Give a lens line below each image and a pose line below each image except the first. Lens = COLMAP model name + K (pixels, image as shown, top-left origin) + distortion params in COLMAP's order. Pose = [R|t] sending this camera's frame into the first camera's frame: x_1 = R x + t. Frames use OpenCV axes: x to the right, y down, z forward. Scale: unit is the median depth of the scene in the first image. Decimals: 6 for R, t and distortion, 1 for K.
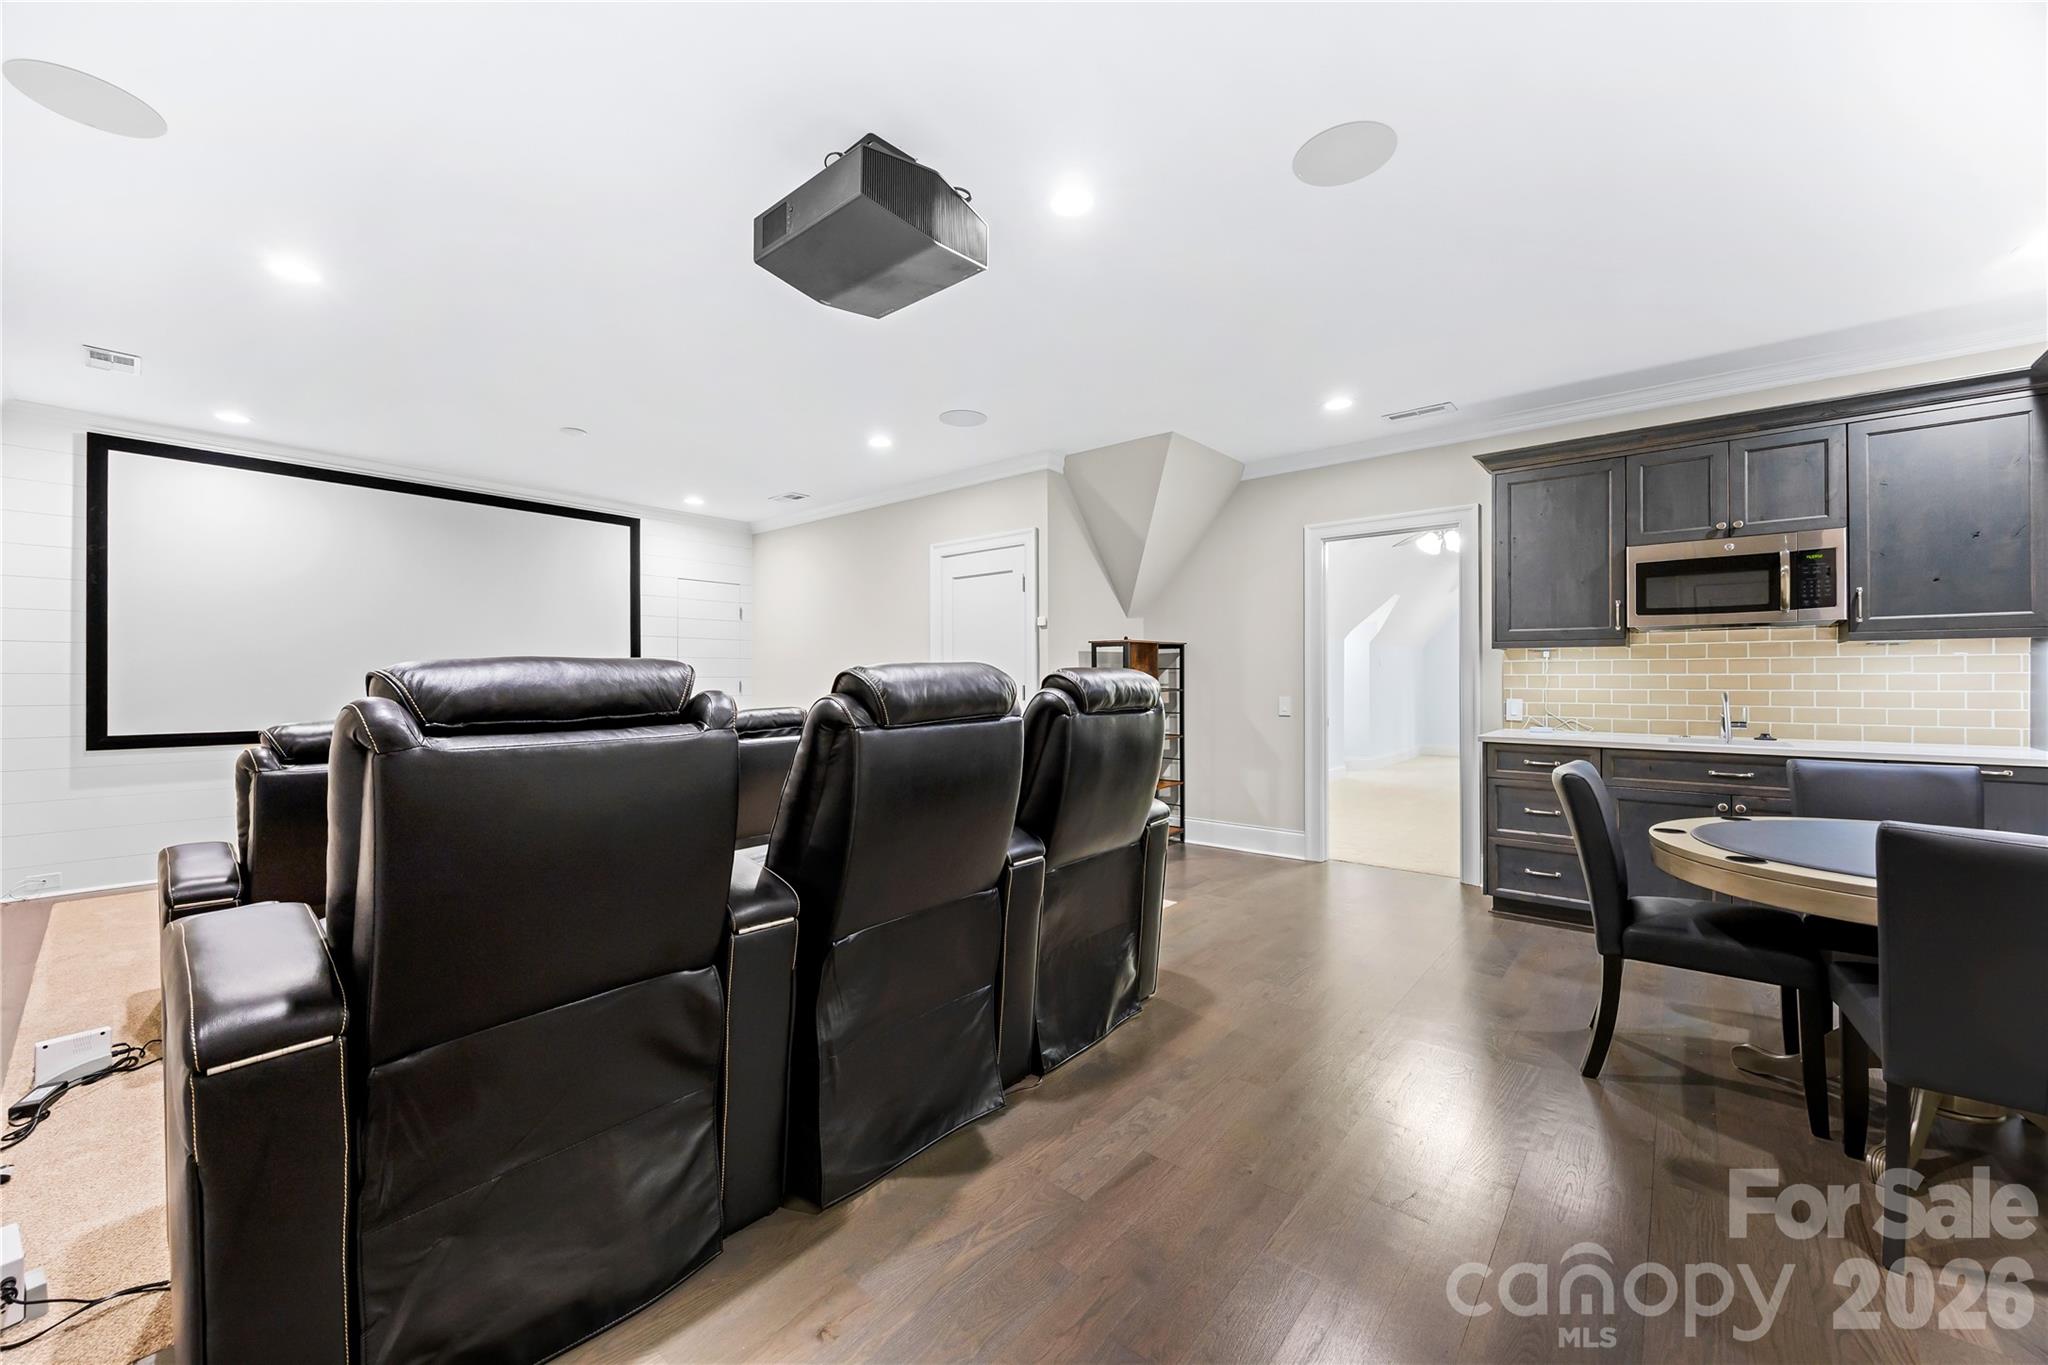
lens RADIAL K [[782.1, 0, 1019.1], [0, 782.1, 674.6], [0, 0, 1]] dist [-0.004145, -0.000269]
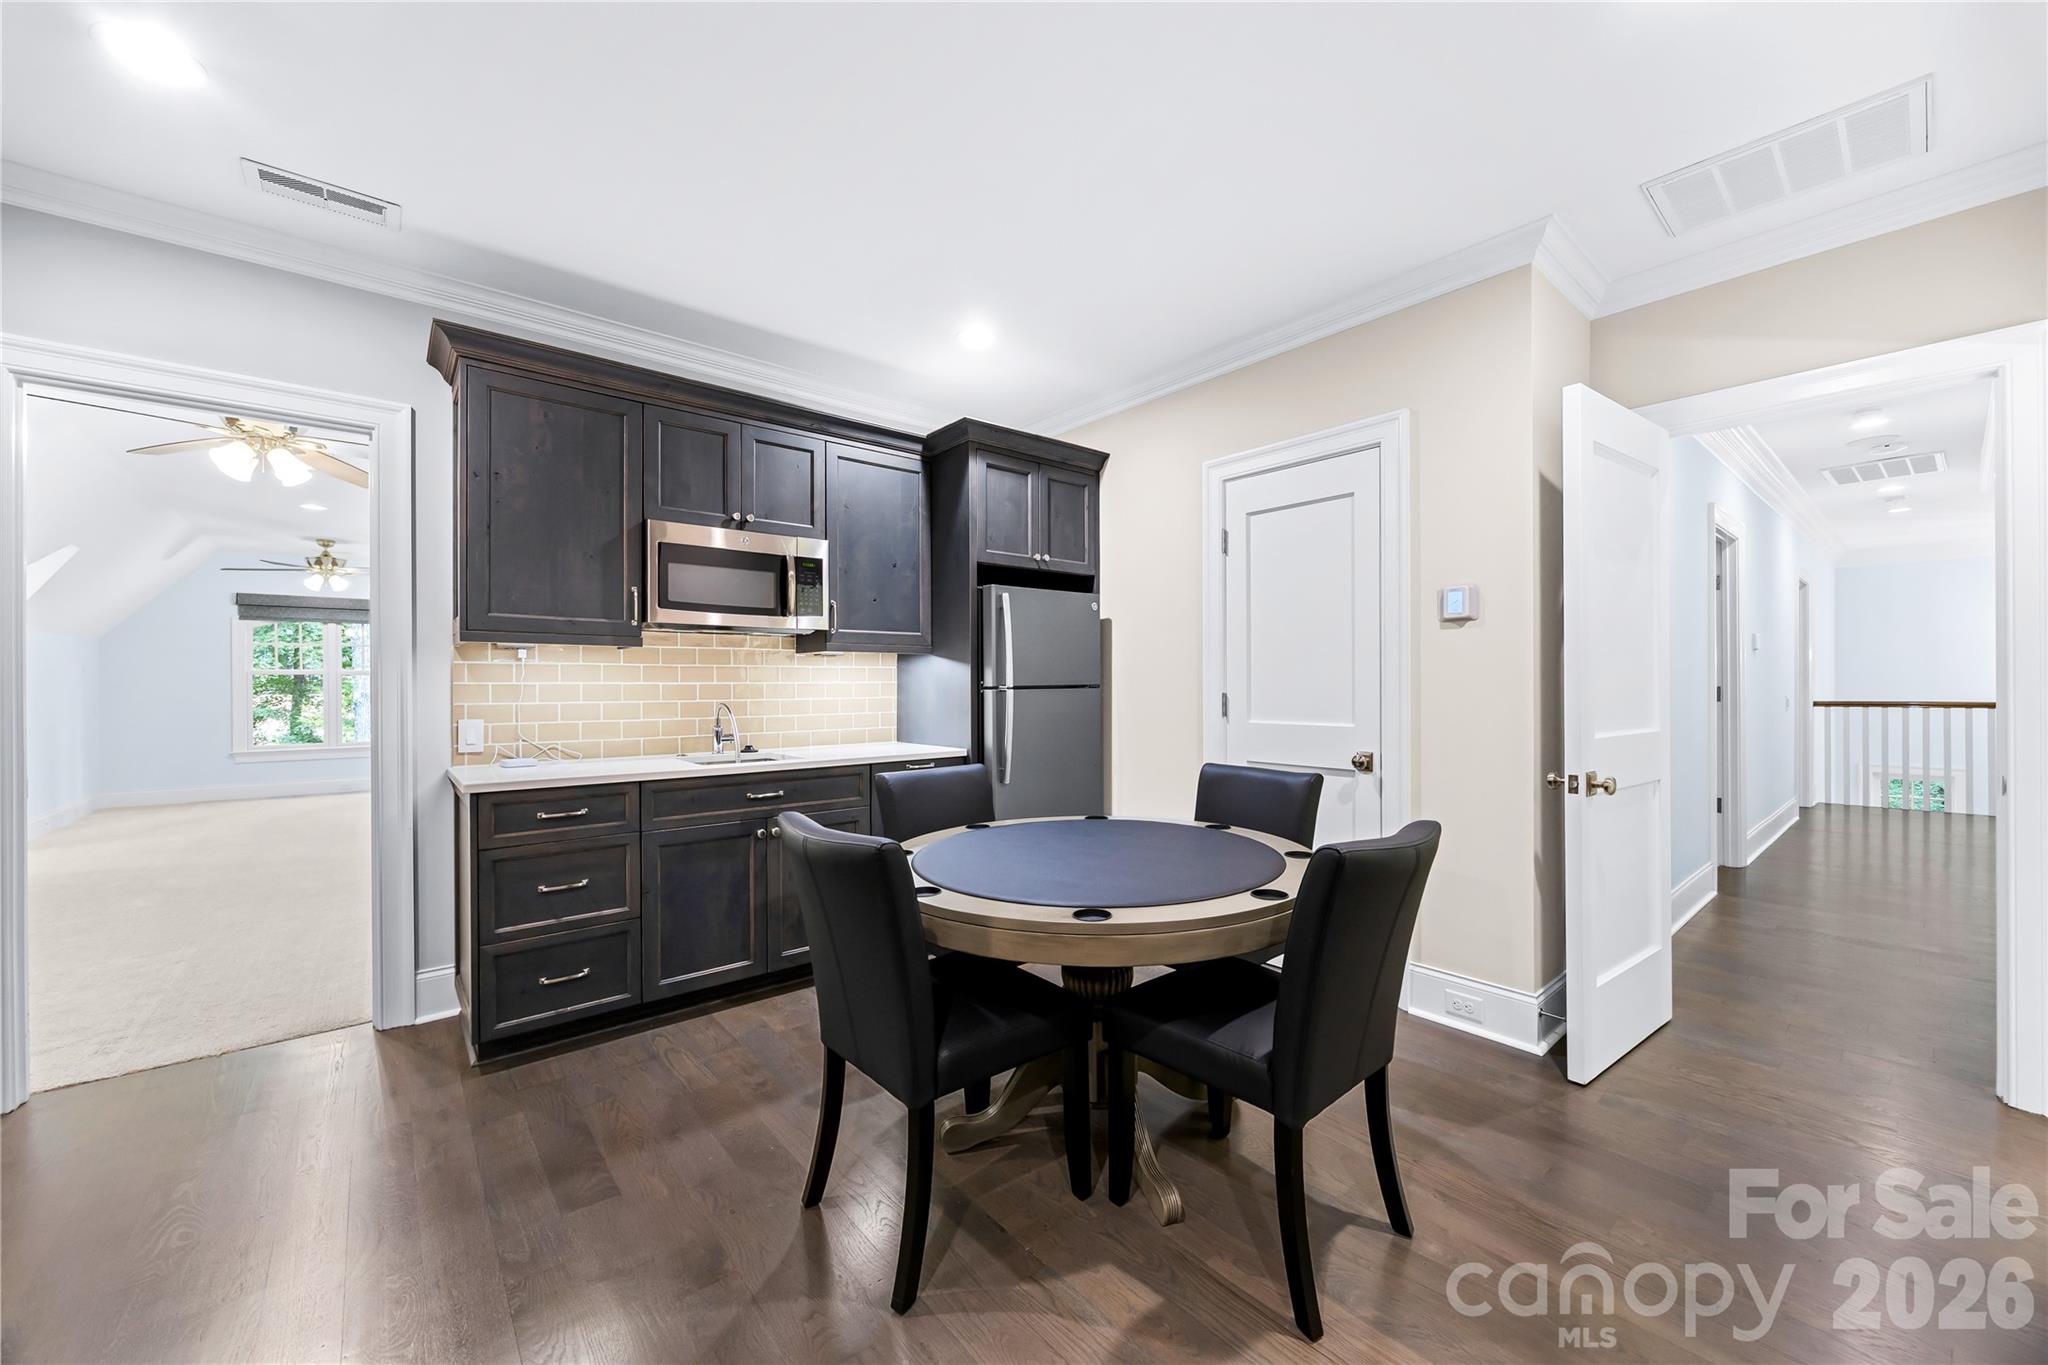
lens RADIAL K [[782.1, 0, 1015.0], [0, 782.1, 685.8], [0, 0, 1]] dist [-0.004145, -0.000269]
pose [[0.169196, 0.000078, 0.985582, 0.071901], [-0.000736, 1.000000, 0.000047, 0.002630], [-0.985582, -0.000733, 0.169196, 0.500268]]
